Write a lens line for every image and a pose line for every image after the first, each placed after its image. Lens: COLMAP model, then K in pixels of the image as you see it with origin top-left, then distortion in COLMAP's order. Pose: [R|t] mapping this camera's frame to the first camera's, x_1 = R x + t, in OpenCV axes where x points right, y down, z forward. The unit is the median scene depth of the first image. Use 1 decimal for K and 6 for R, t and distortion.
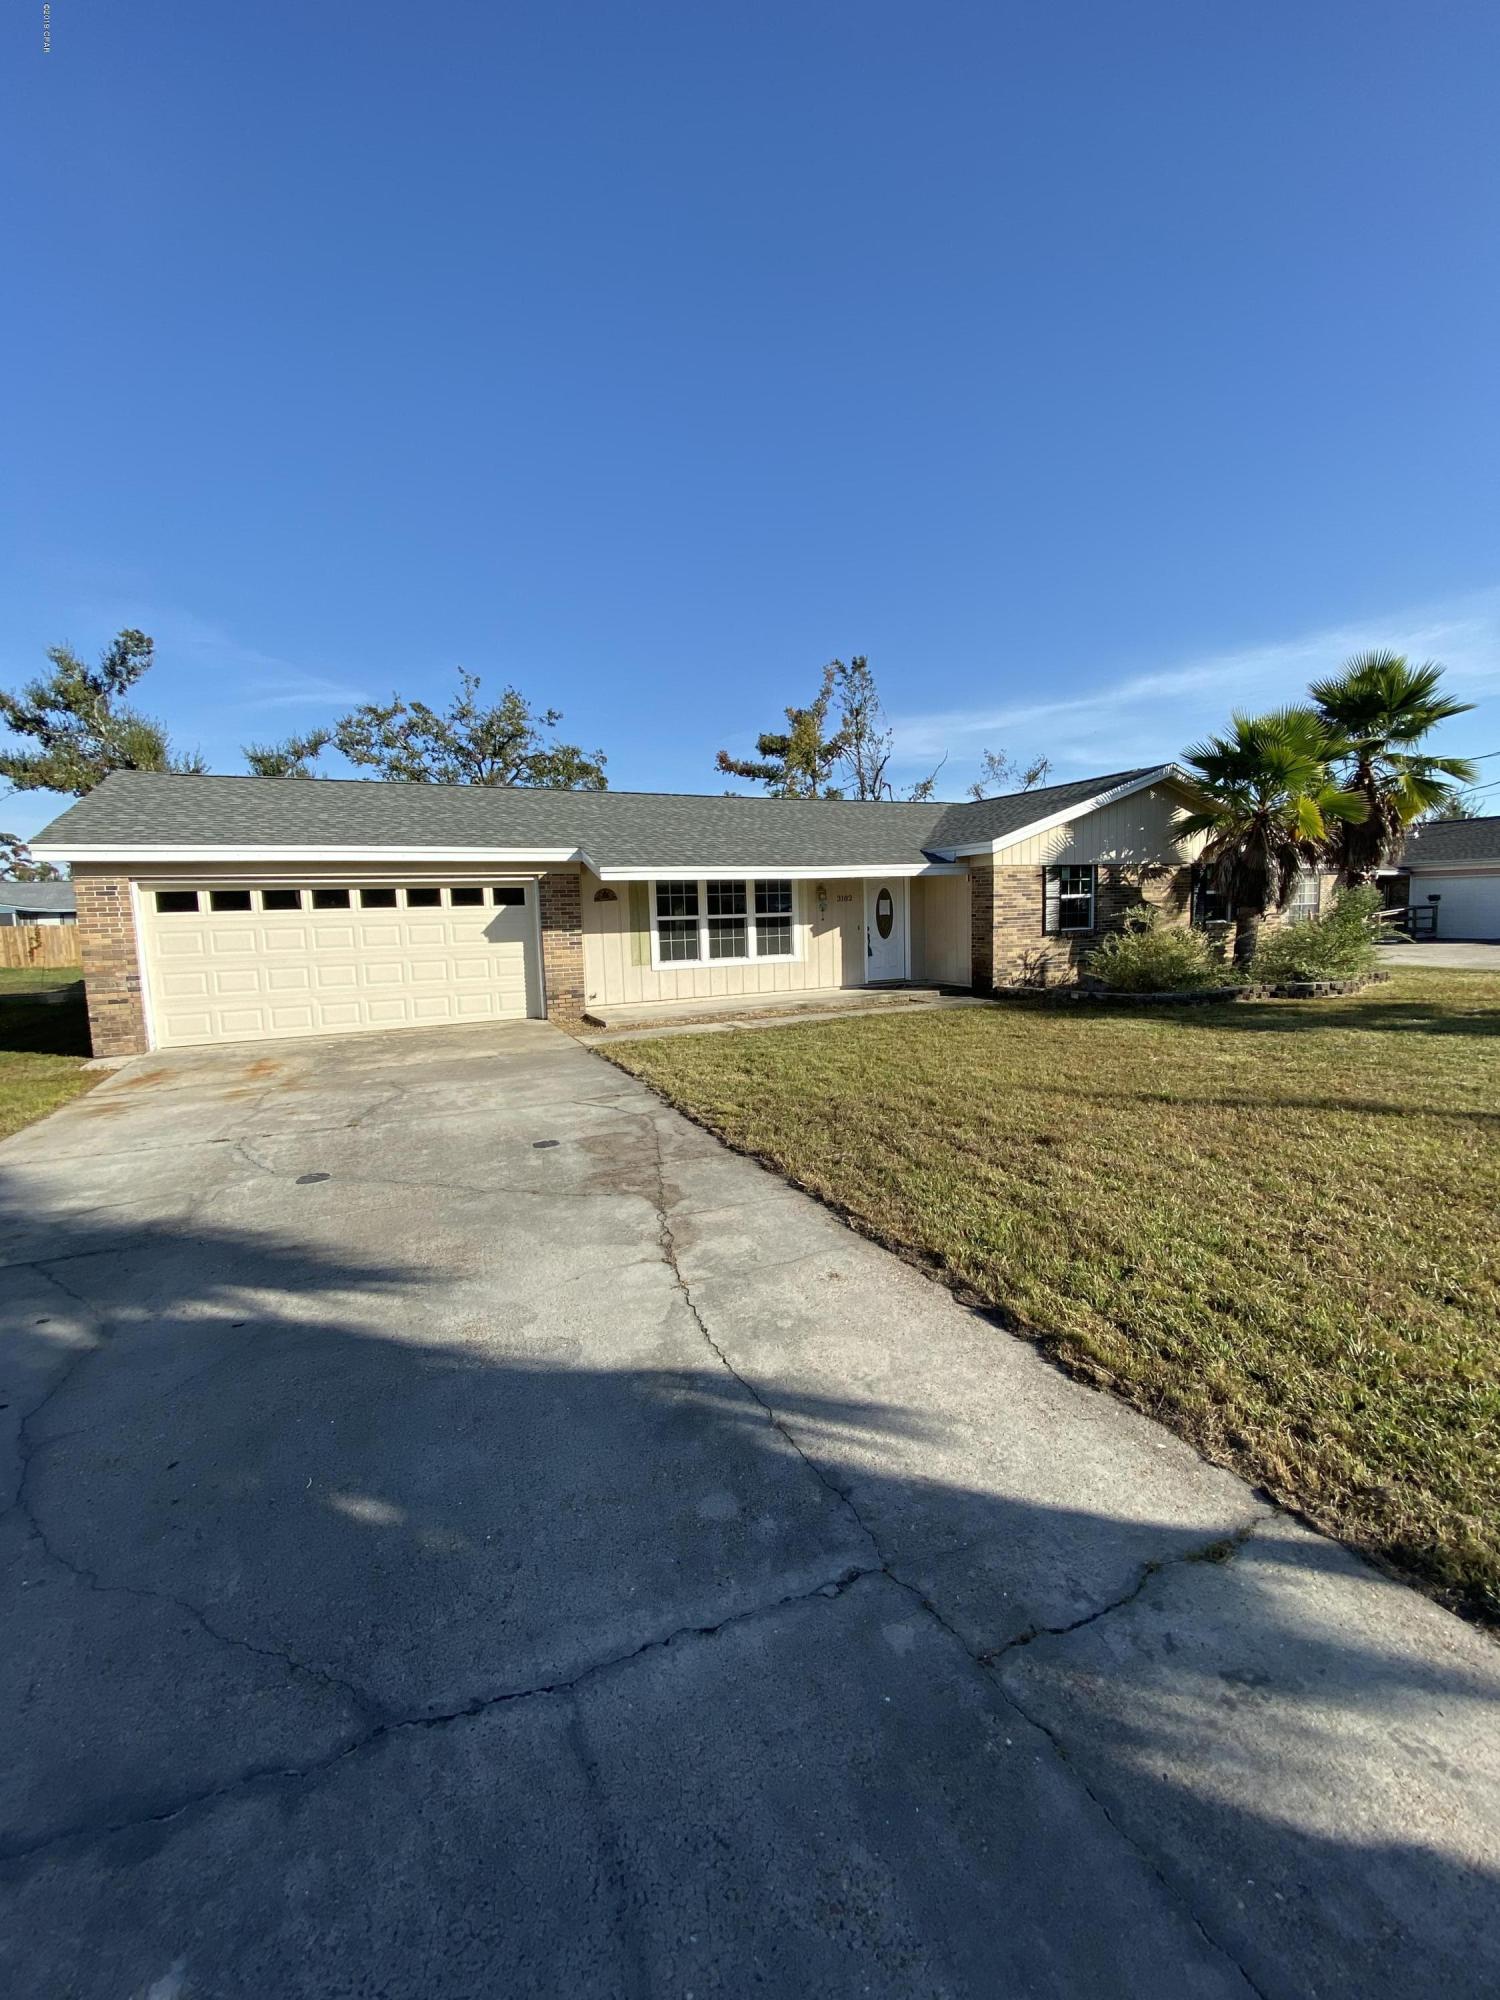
lens RADIAL K [[817.8, 0, 744.4], [0, 817.8, 991.8], [0, 0, 1]] dist [0.019327, -0.021671]
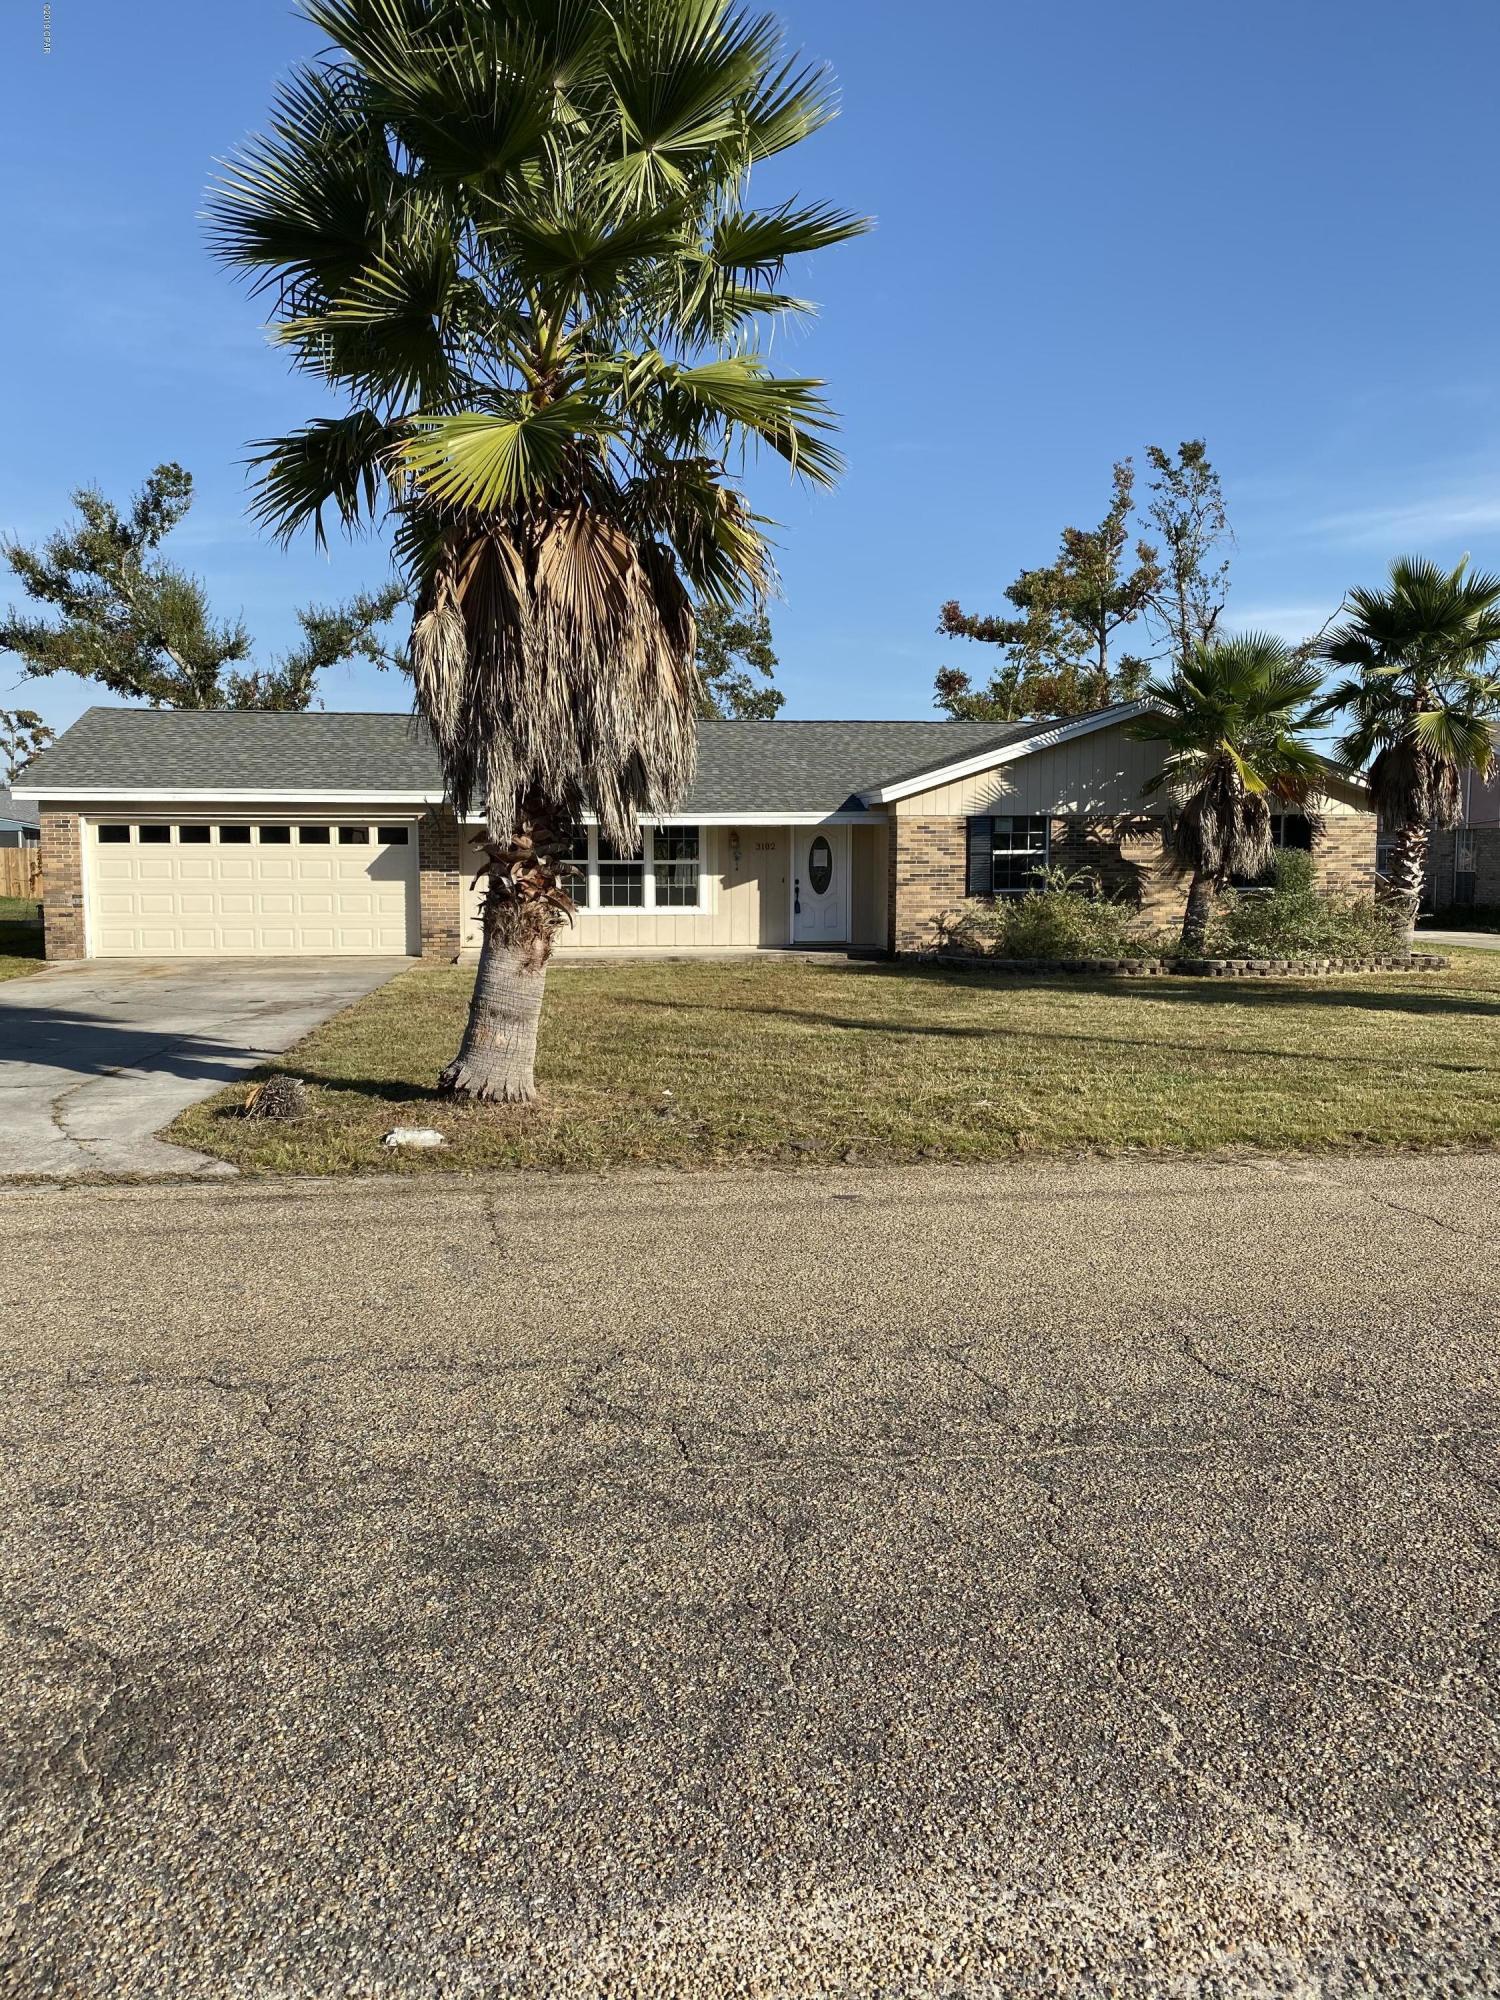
lens RADIAL K [[1580.0, 0, 750.0], [0, 1580.0, 1000.0], [0, 0, 1]] dist [0.005459, 0.000029]
pose [[0.953818, 0.058480, -0.294638, 0.645166], [-0.059635, 0.998207, 0.005073, 0.046613], [0.294407, 0.012732, 0.955595, -0.671596]]
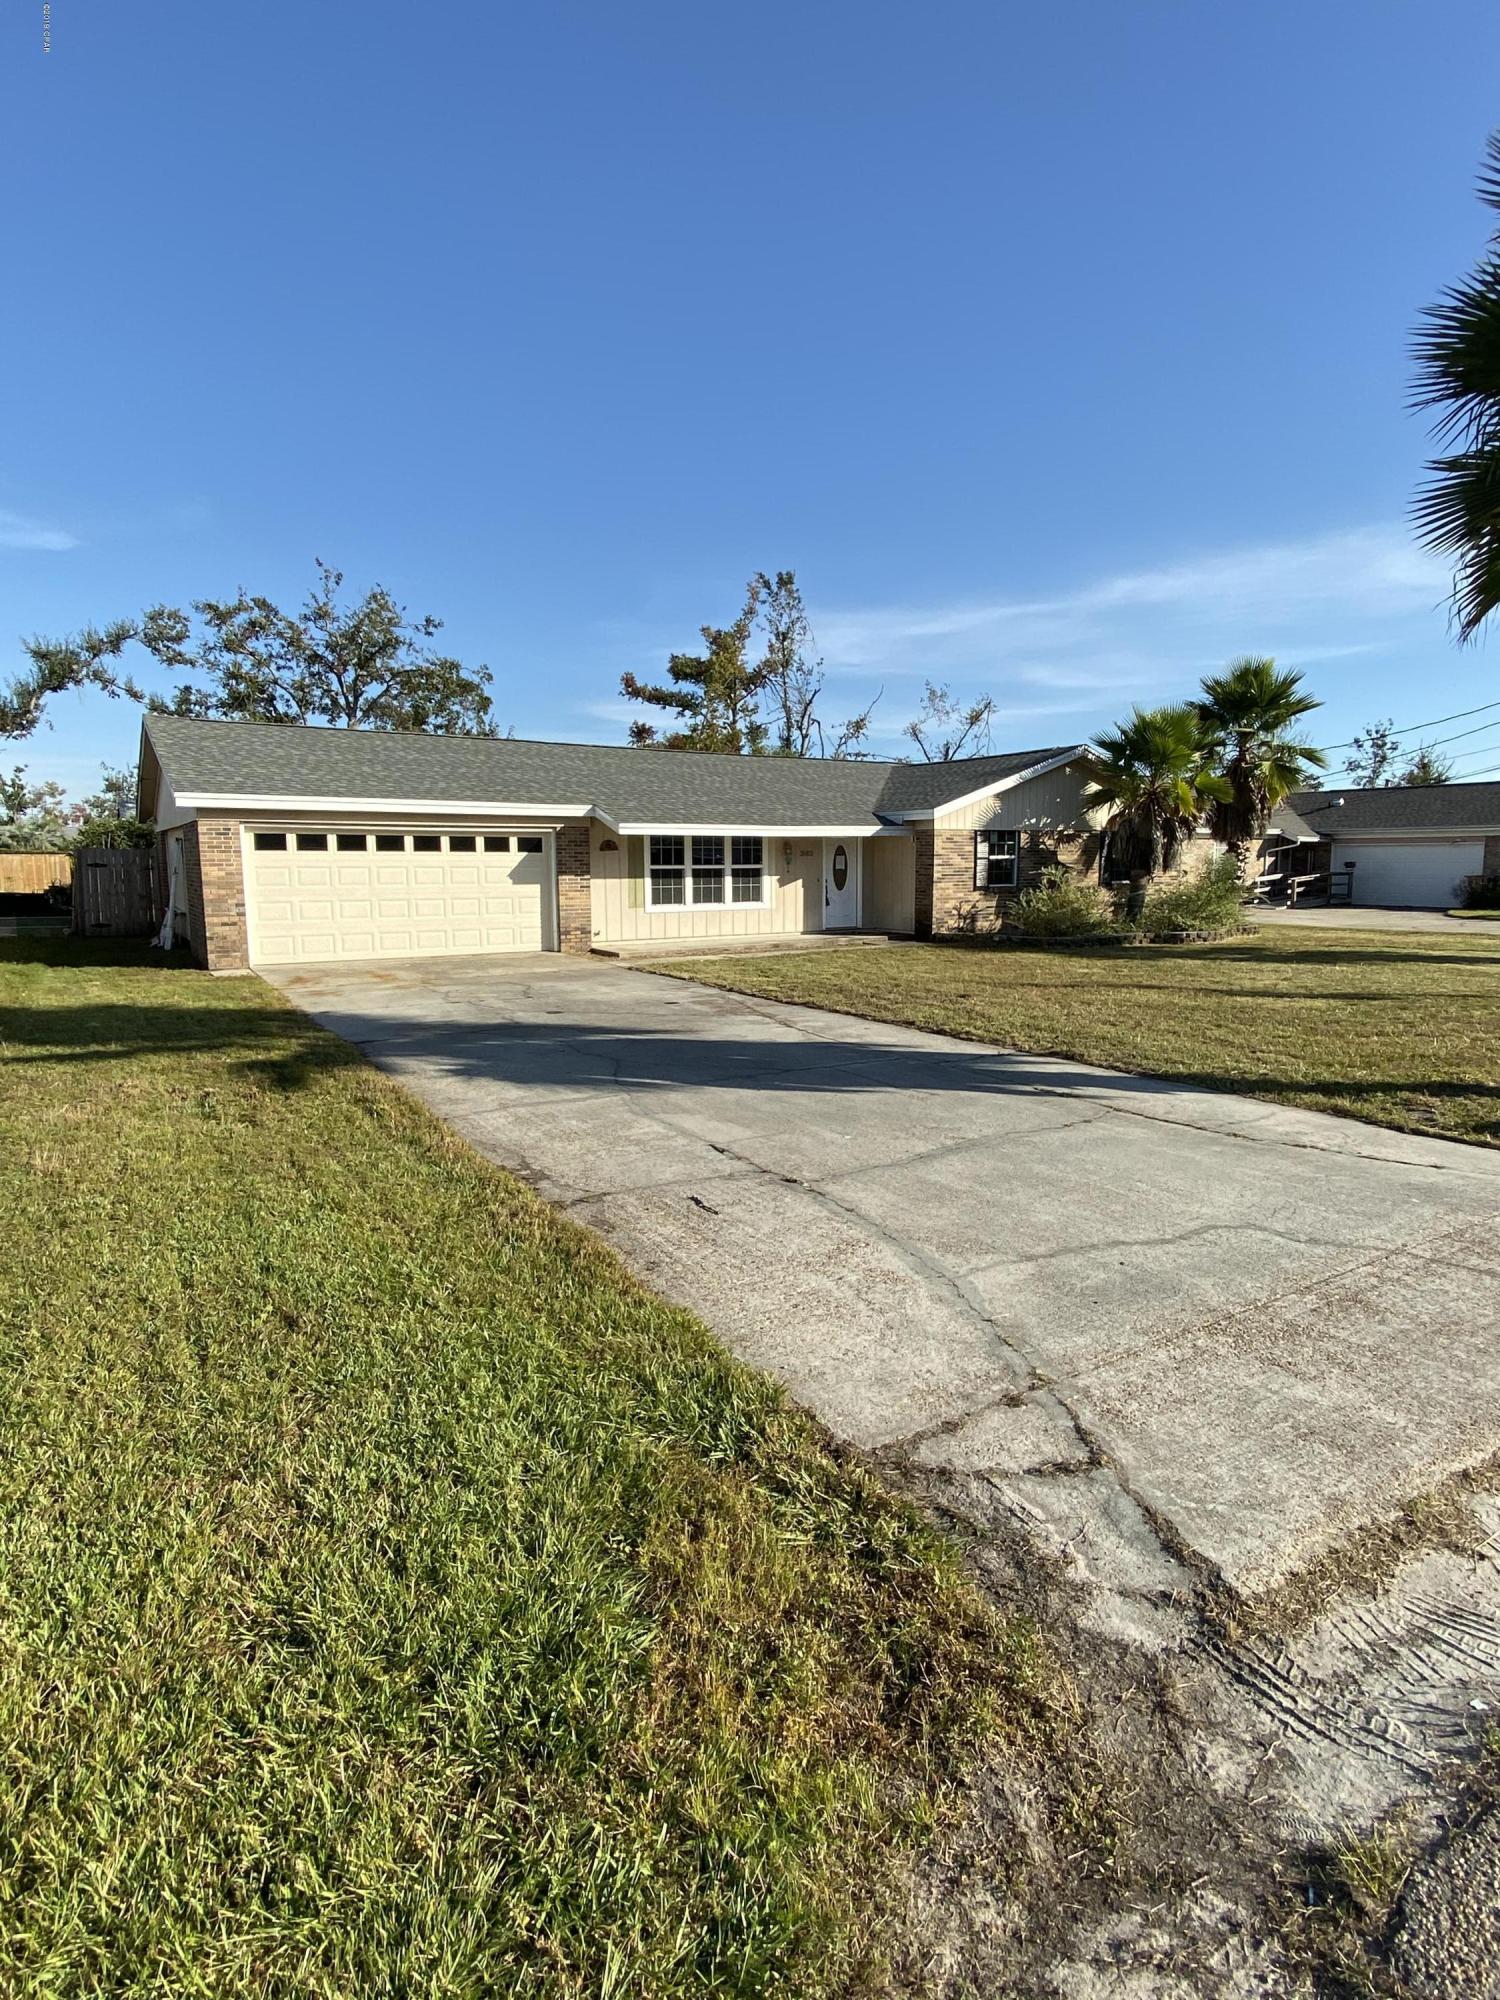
lens RADIAL K [[1069.7, 0, 750.0], [0, 1069.7, 1000.0], [0, 0, 1]] dist [0.029579, -0.000615]
pose [[0.991415, 0.009164, 0.130431, -0.151018], [-0.012966, 0.999514, 0.028334, 0.048920], [-0.130108, -0.029782, 0.991053, -0.479019]]
